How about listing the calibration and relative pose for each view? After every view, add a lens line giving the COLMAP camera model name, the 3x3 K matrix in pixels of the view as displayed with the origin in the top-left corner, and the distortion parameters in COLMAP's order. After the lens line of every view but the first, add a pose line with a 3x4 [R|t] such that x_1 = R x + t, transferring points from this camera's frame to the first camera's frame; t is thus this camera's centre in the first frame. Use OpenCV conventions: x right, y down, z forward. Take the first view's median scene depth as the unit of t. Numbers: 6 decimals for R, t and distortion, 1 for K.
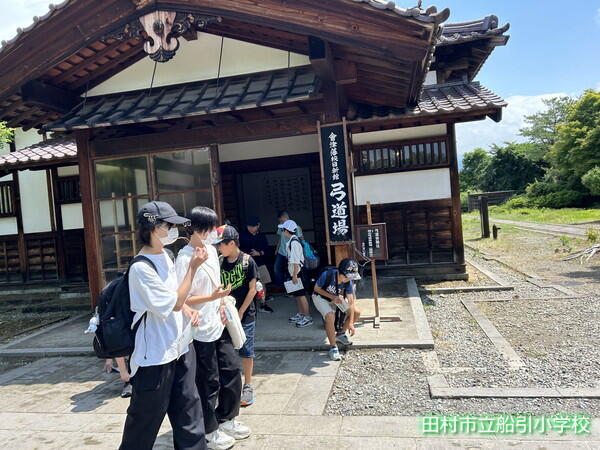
lens RADIAL K [[454.2, 0, 300.0], [0, 454.2, 225.0], [0, 0, 1]] dist [0.024642, -0.010086]
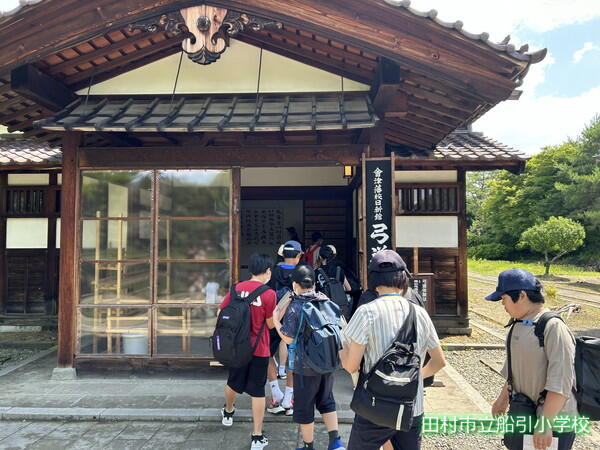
lens RADIAL K [[454.2, 0, 300.0], [0, 454.2, 225.0], [0, 0, 1]] dist [0.024642, -0.010086]
pose [[0.984224, 0.084938, 0.155206, -0.209243], [-0.073379, 0.994190, -0.078757, -0.008750], [-0.160994, 0.066125, 0.984738, 0.148068]]
